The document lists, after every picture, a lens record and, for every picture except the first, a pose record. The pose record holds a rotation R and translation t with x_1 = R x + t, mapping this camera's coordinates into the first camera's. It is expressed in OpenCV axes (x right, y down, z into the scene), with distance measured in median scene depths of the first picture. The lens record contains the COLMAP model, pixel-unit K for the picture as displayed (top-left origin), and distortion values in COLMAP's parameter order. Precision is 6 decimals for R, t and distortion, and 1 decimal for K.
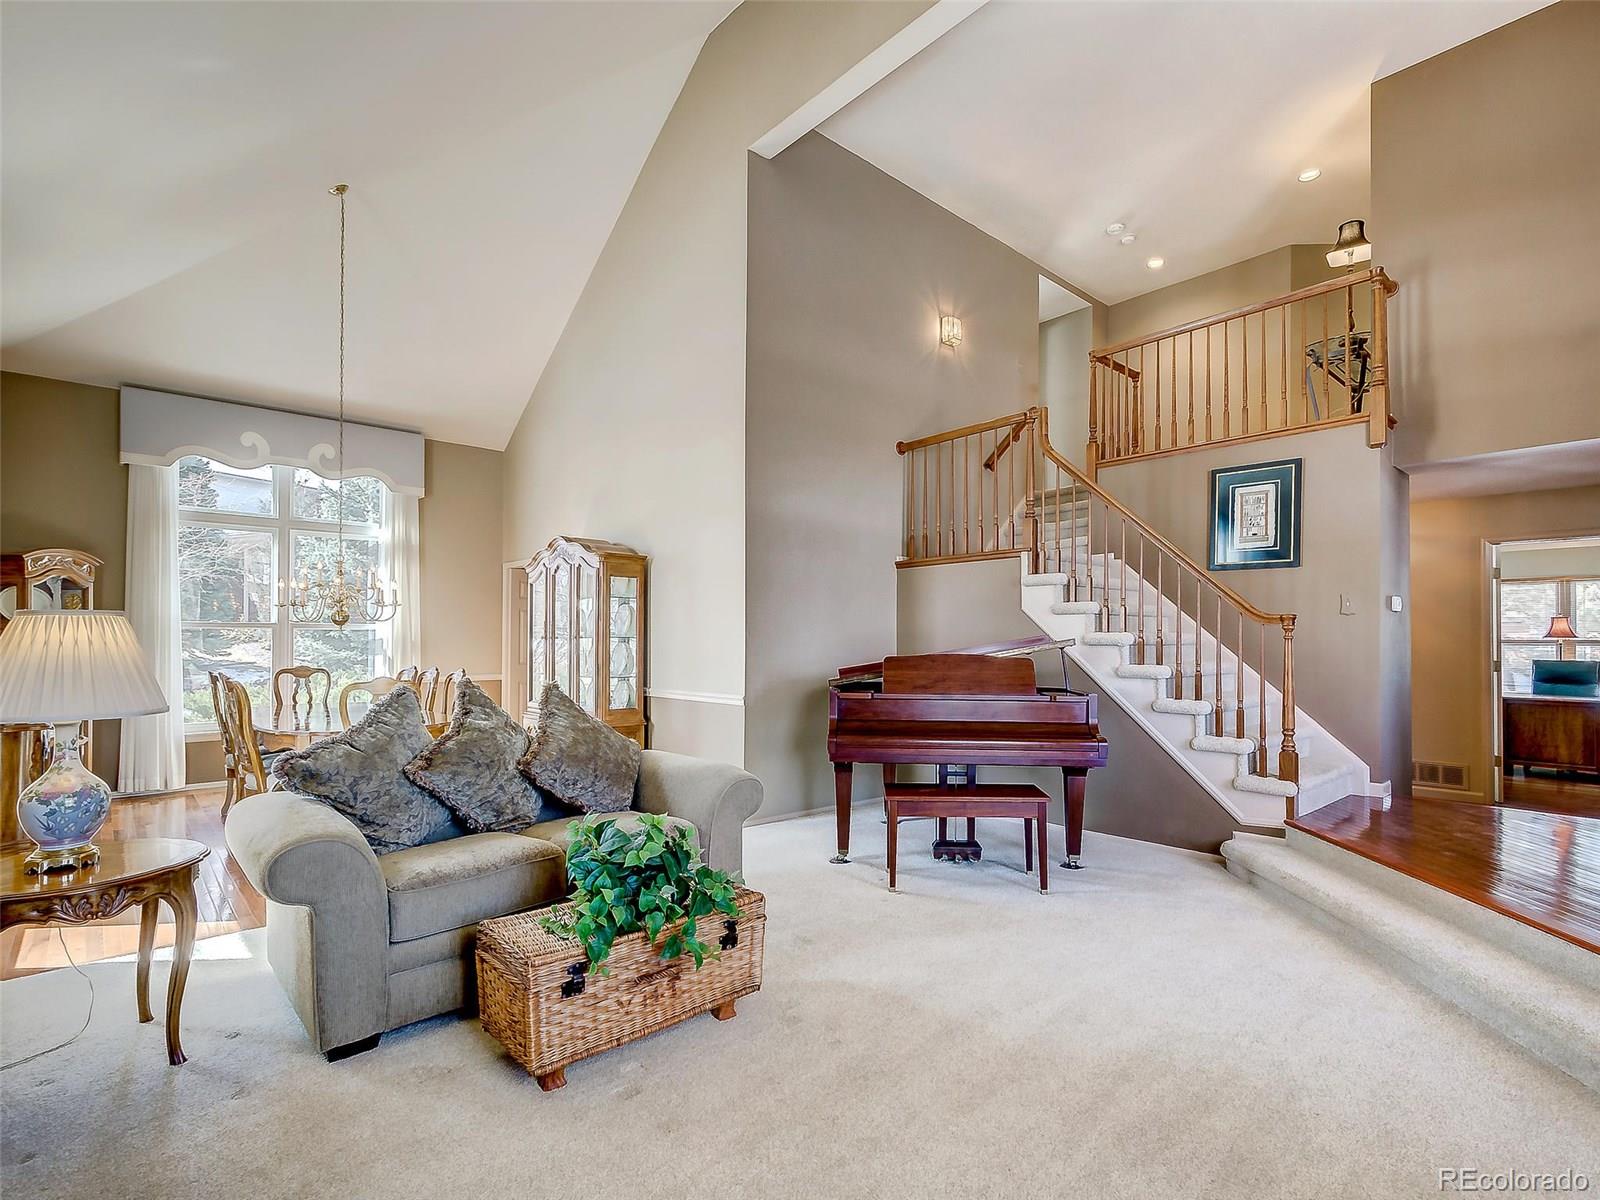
lens RADIAL K [[799.5, 0, 802.7], [0, 799.5, 632.0], [0, 0, 1]] dist [0.000676, 0.000017]
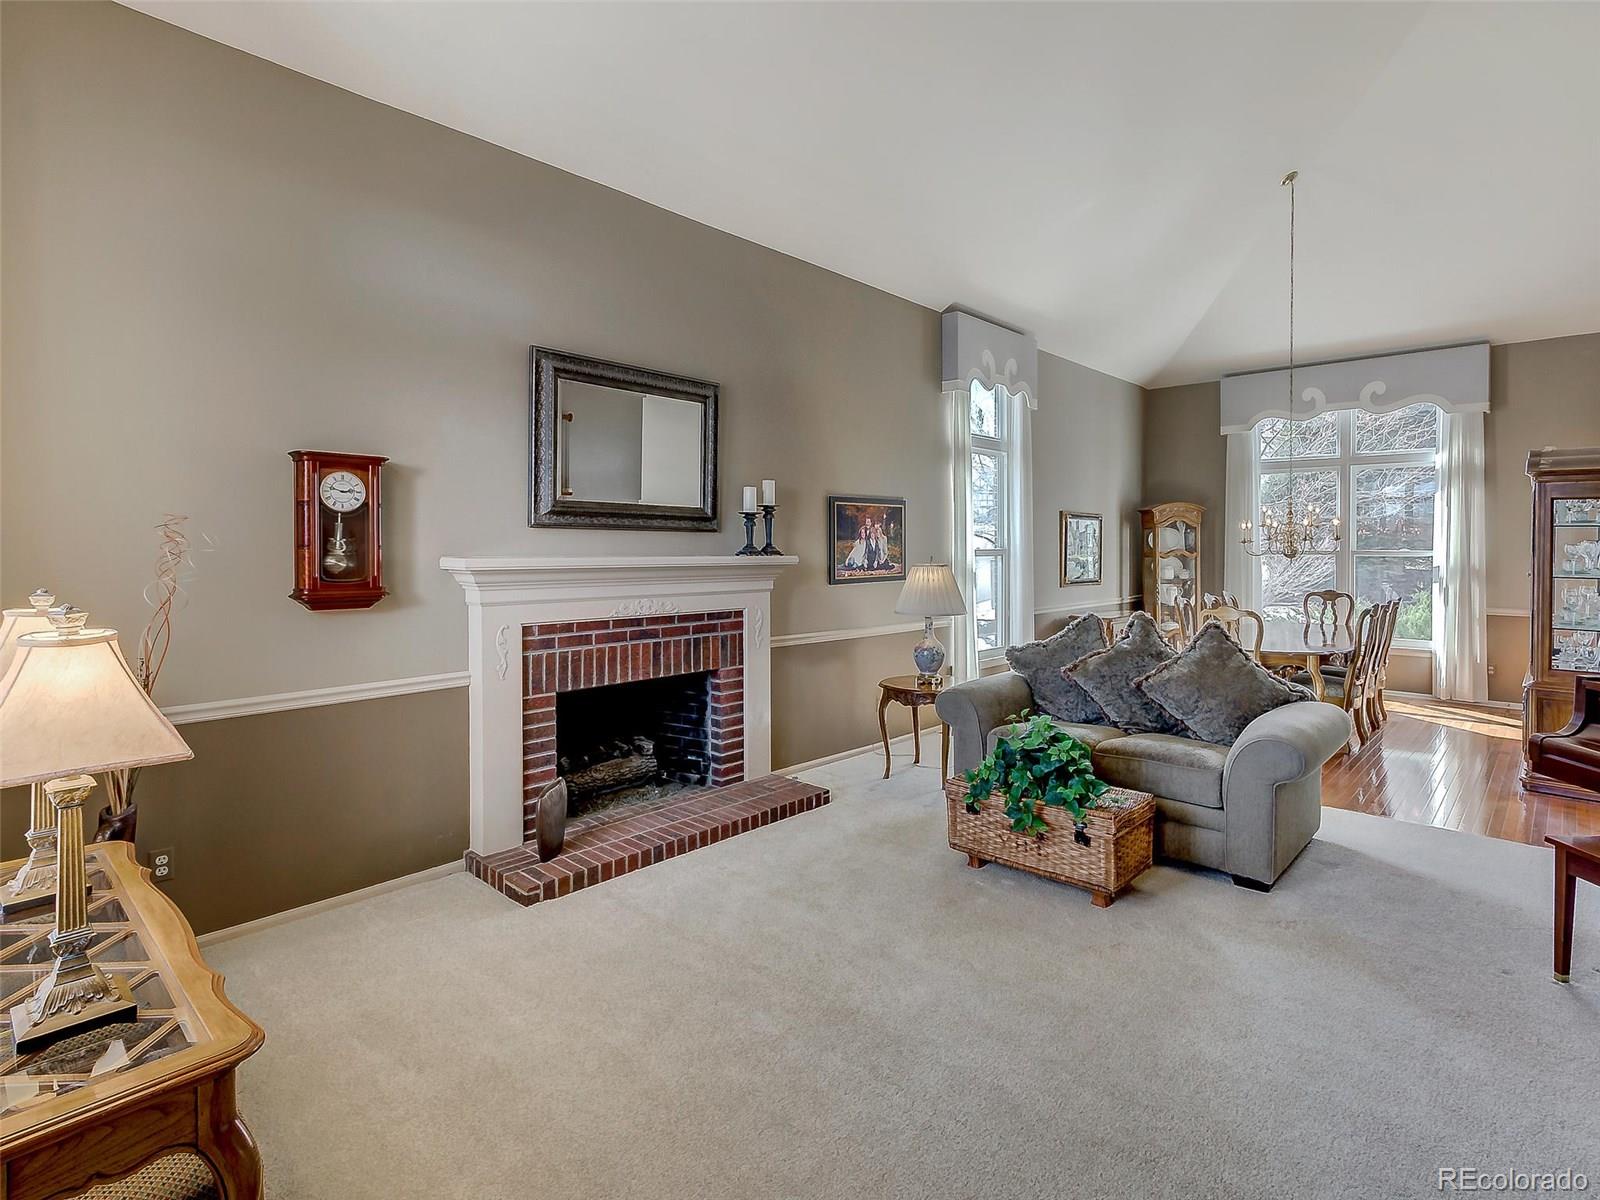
lens RADIAL K [[776.7, 0, 802.7], [0, 776.7, 553.4], [0, 0, 1]] dist [-0.000555, -0.000237]
pose [[0.076232, 0.009132, -0.997048, 0.412368], [0.011956, 0.999878, 0.010072, -0.029659], [0.997018, -0.012689, 0.076114, 0.179890]]
